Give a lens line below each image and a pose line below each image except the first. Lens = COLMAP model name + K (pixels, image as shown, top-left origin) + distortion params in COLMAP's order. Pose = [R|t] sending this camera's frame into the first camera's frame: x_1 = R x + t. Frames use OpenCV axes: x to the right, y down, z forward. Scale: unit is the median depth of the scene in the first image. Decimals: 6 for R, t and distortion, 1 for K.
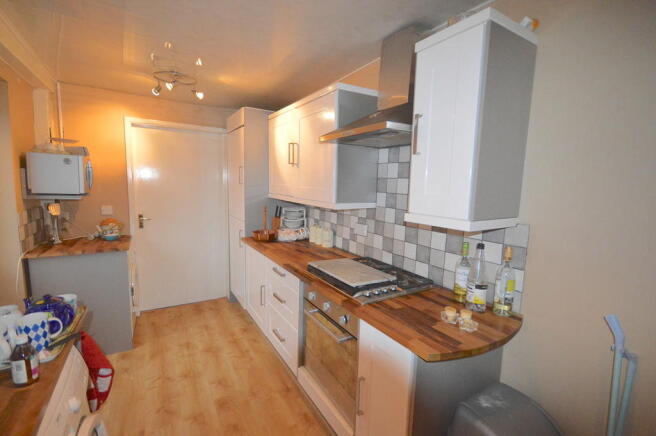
lens RADIAL K [[290.0, 0, 330.0], [0, 290.0, 221.0], [0, 0, 1]] dist [0.012303, -0.013229]
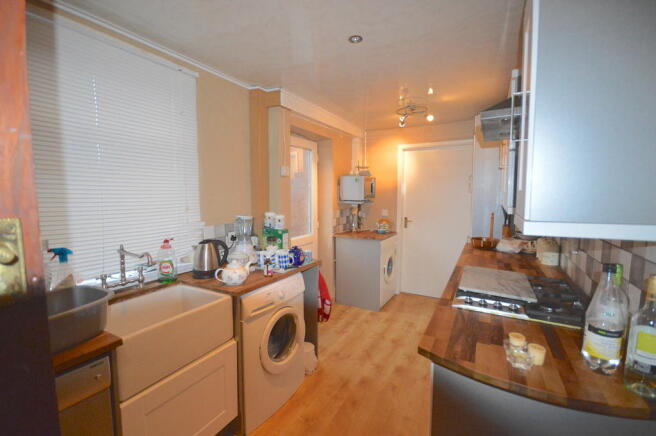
lens RADIAL K [[290.0, 0, 330.0], [0, 290.0, 221.0], [0, 0, 1]] dist [0.012303, -0.013229]
pose [[0.490118, 0.052964, -0.870046, 0.437316], [-0.091610, 0.995754, 0.009010, 0.018940], [0.866829, 0.075289, 0.492889, 0.086809]]
